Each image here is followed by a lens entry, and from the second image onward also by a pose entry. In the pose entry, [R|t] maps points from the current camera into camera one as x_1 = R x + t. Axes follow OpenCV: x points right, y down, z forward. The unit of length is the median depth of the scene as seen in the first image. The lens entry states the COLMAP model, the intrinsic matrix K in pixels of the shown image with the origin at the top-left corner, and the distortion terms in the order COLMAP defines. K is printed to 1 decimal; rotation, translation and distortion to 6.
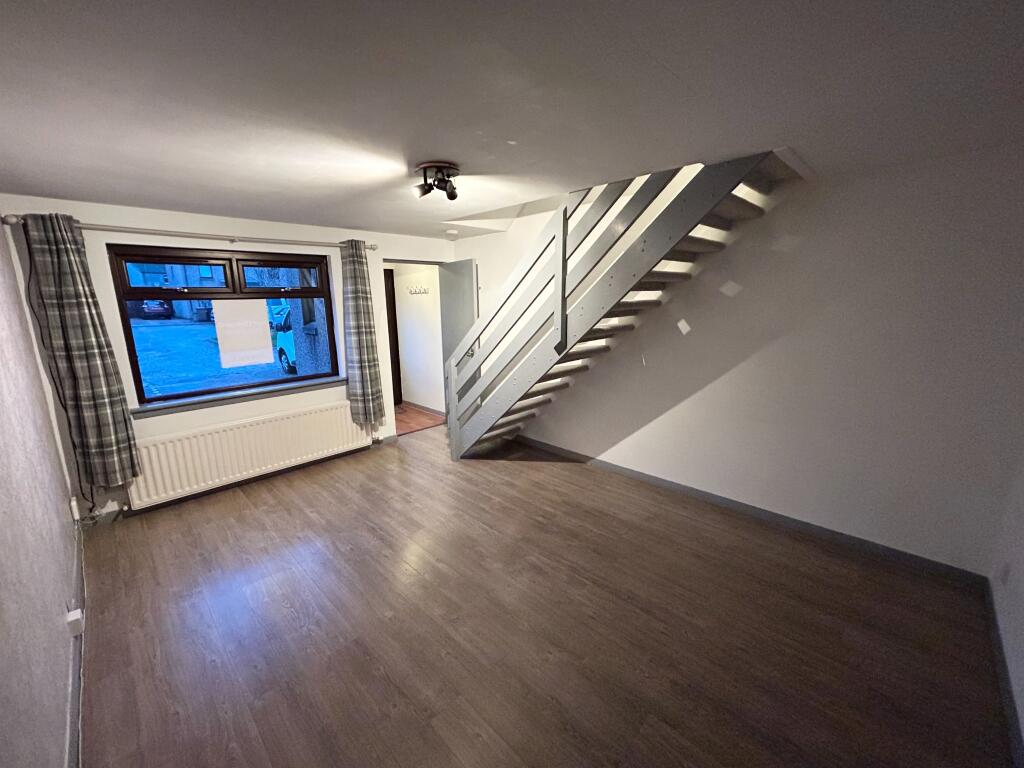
lens RADIAL K [[412.9, 0, 509.1], [0, 412.9, 381.1], [0, 0, 1]] dist [-0.000845, 0.000352]
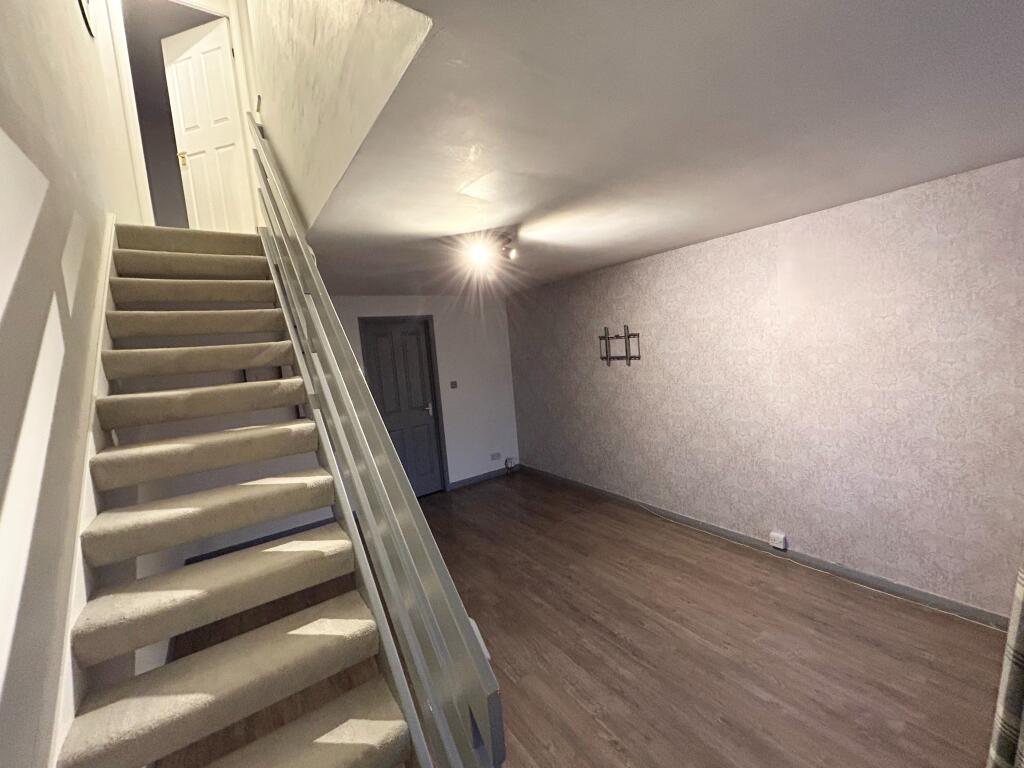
lens RADIAL K [[412.9, 0, 513.2], [0, 412.9, 381.6], [0, 0, 1]] dist [-0.000845, 0.000352]
pose [[-0.980364, 0.079378, 0.180516, -0.268036], [0.128362, 0.951794, 0.278589, -0.304925], [-0.149700, 0.296290, -0.943293, 1.471653]]
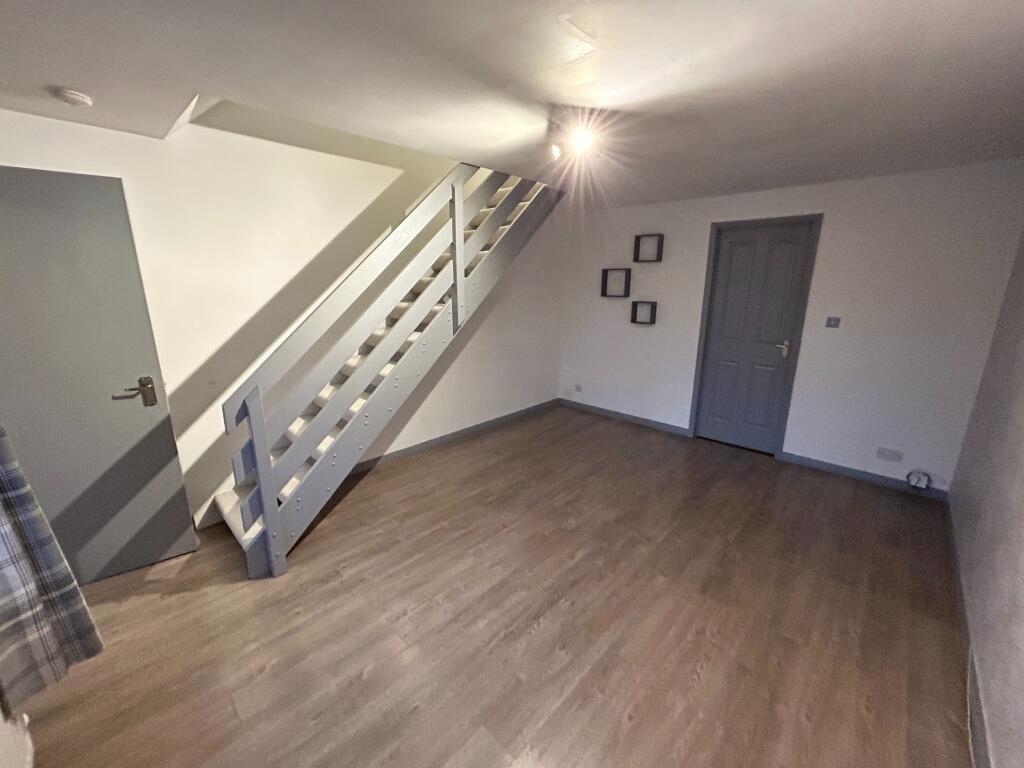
lens RADIAL K [[412.9, 0, 509.3], [0, 412.9, 386.8], [0, 0, 1]] dist [-0.000845, 0.000352]
pose [[-0.022135, -0.235165, 0.971703, -0.794366], [0.196722, 0.951915, 0.234857, -0.139735], [-0.980209, 0.196354, 0.025191, 0.849428]]
